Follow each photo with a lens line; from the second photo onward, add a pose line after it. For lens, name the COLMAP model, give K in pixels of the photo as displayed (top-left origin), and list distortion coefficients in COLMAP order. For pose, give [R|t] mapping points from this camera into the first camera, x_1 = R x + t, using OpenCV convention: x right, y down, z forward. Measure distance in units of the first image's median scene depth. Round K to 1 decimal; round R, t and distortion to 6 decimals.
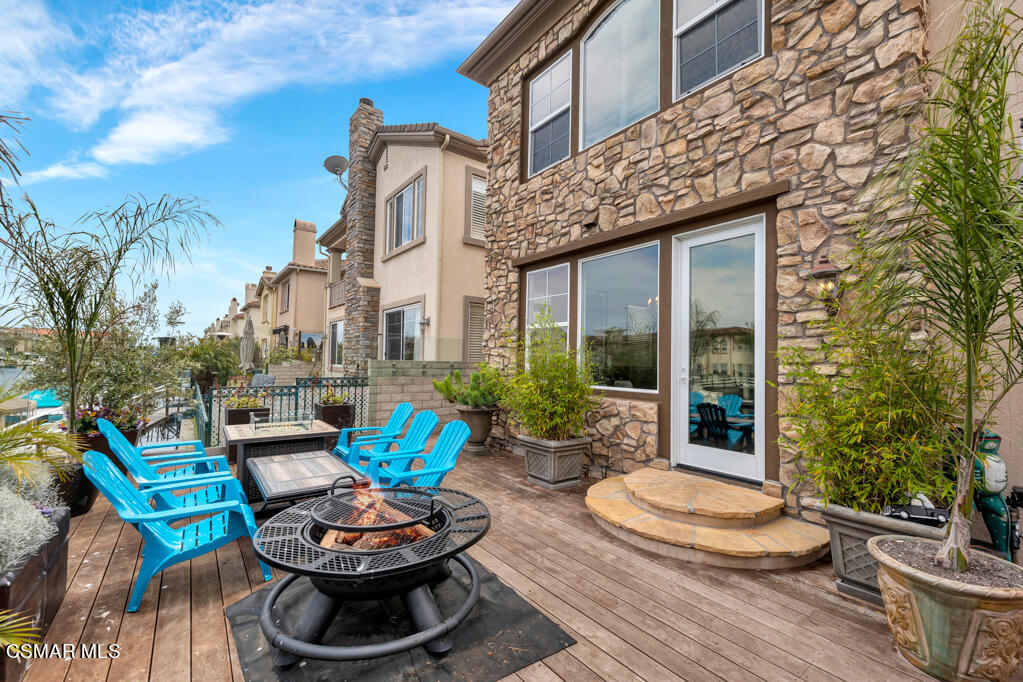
lens RADIAL K [[424.0, 0, 507.3], [0, 424.0, 342.1], [0, 0, 1]] dist [0.004600, -0.000813]
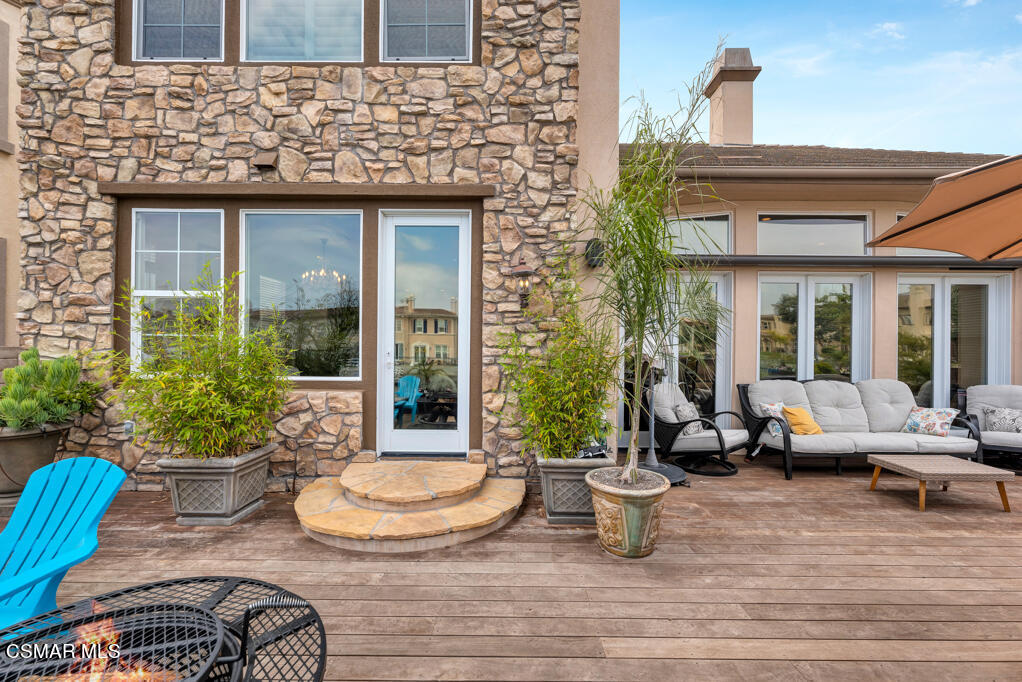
lens RADIAL K [[435.1, 0, 507.9], [0, 435.1, 343.0], [0, 0, 1]] dist [0.000869, 0.000031]
pose [[0.605535, -0.008602, 0.795772, -0.204522], [-0.032765, 0.998824, 0.035730, -0.002577], [-0.795144, -0.047709, 0.604542, 0.200079]]
